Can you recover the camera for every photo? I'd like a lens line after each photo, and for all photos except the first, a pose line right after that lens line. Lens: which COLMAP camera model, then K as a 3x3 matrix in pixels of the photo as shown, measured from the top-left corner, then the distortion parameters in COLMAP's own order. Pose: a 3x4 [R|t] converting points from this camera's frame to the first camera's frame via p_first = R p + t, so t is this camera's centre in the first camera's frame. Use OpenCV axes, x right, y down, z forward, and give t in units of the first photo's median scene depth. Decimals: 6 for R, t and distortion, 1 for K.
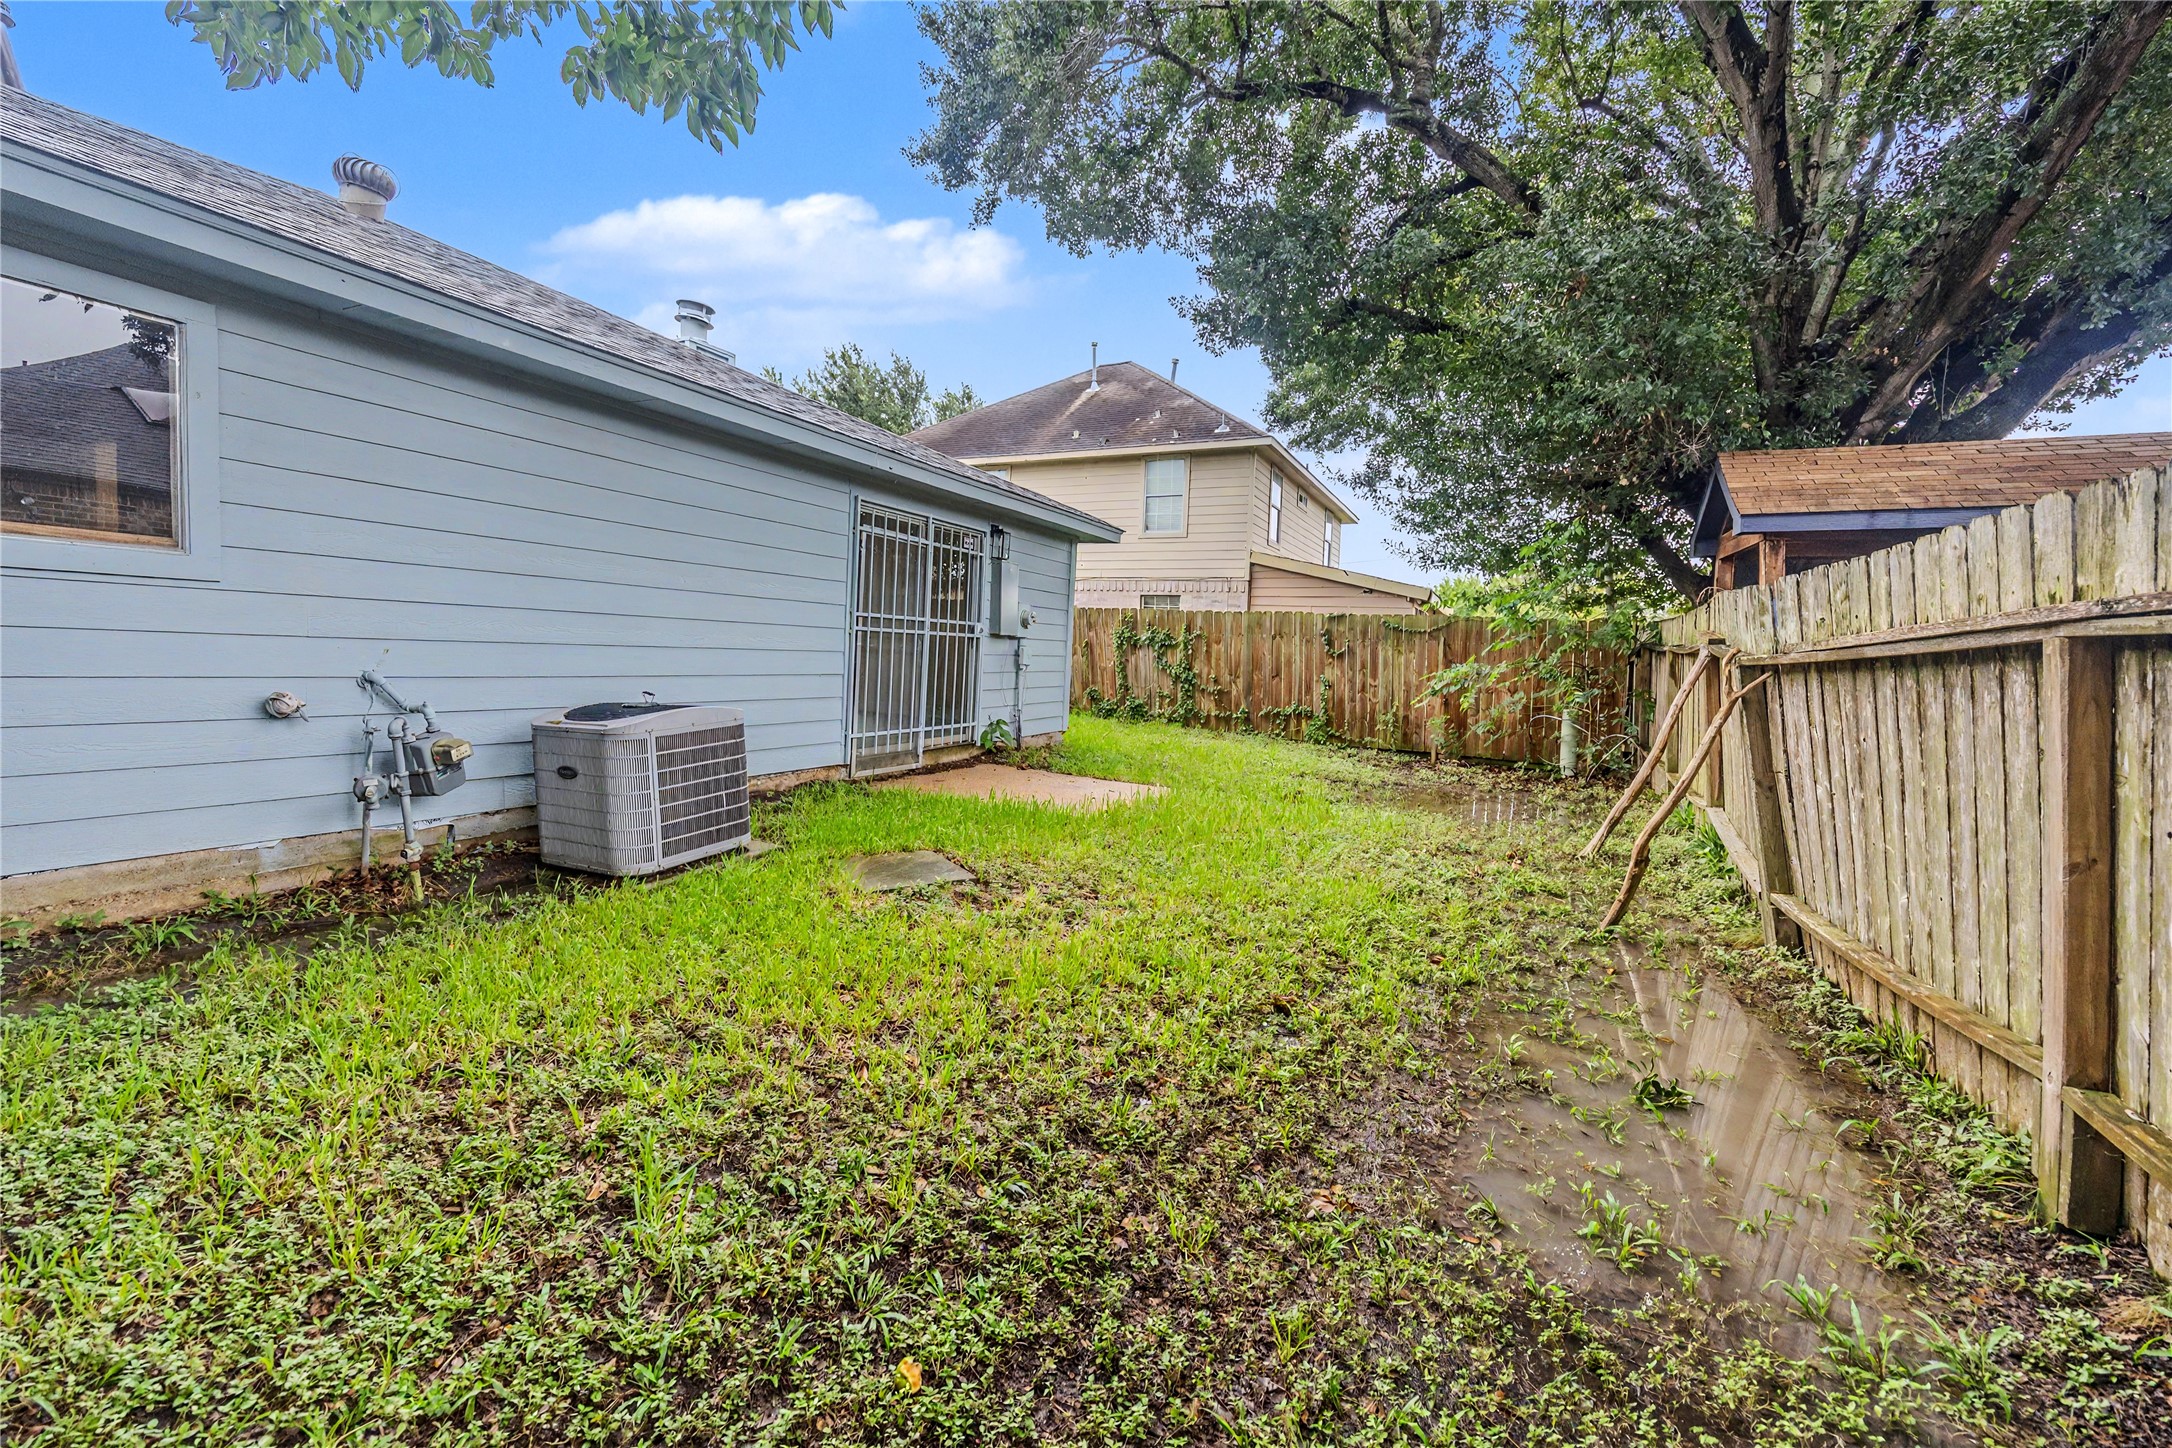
lens RADIAL K [[861.6, 0, 1089.9], [0, 861.6, 649.5], [0, 0, 1]] dist [-0.000074, -0.000049]
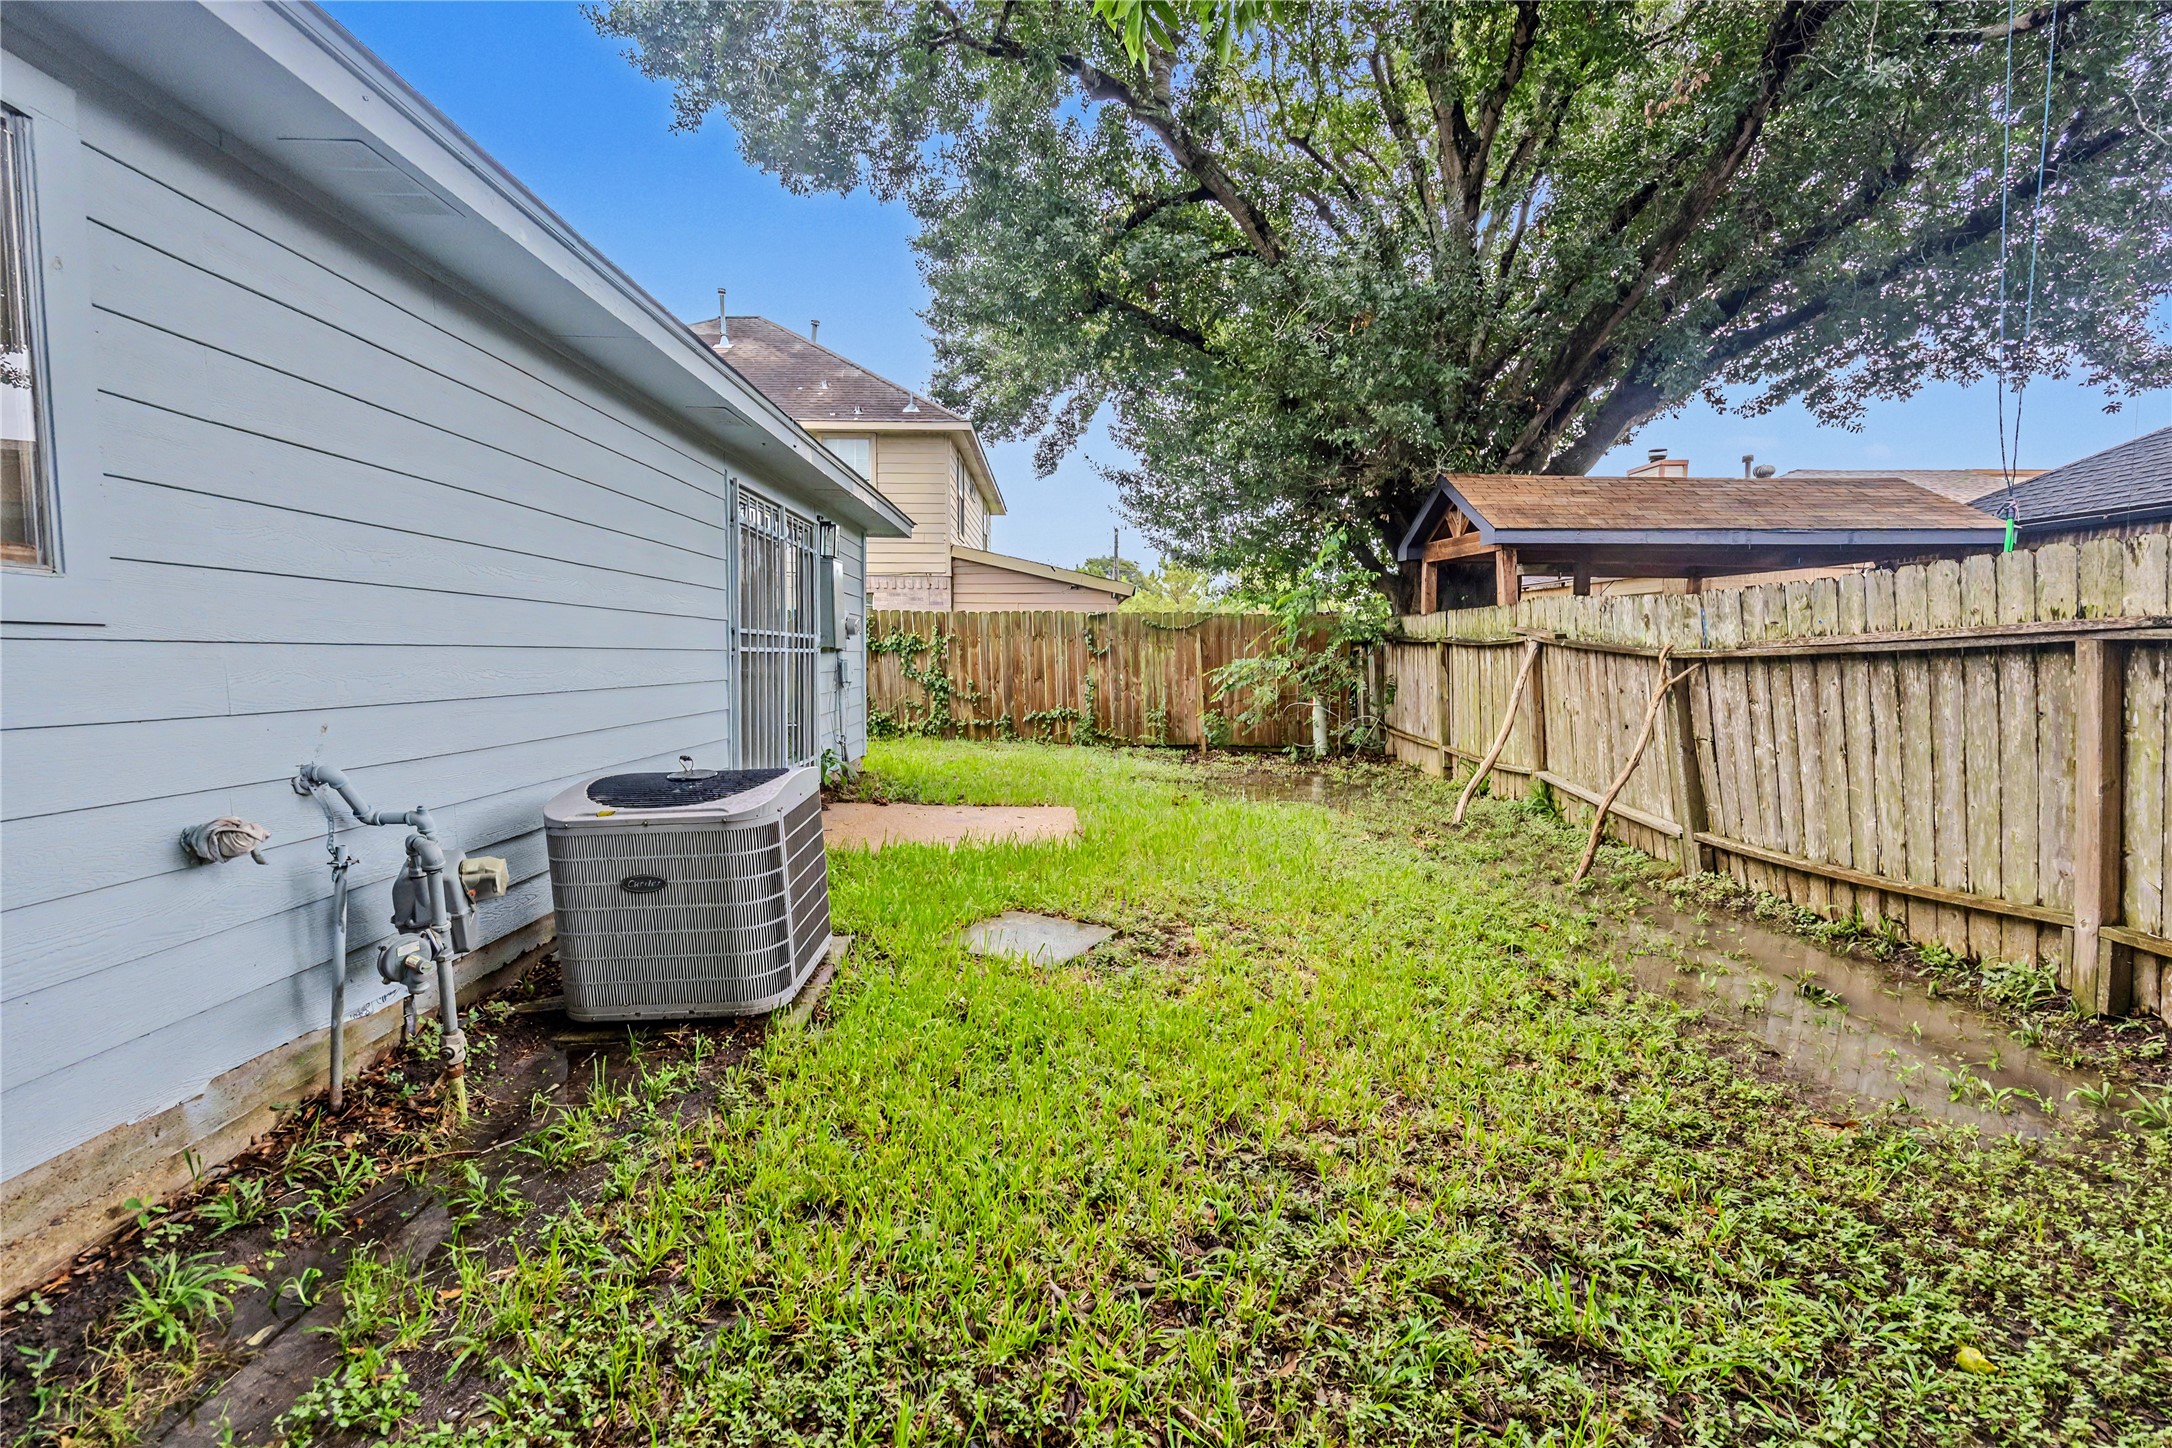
lens RADIAL K [[925.1, 0, 1095.1], [0, 925.1, 674.4], [0, 0, 1]] dist [-0.000850, -0.000044]
pose [[0.884770, -0.048893, 0.463457, -0.266956], [0.034024, 0.998604, 0.040395, -0.017528], [-0.464785, -0.019972, 0.885198, 0.079093]]
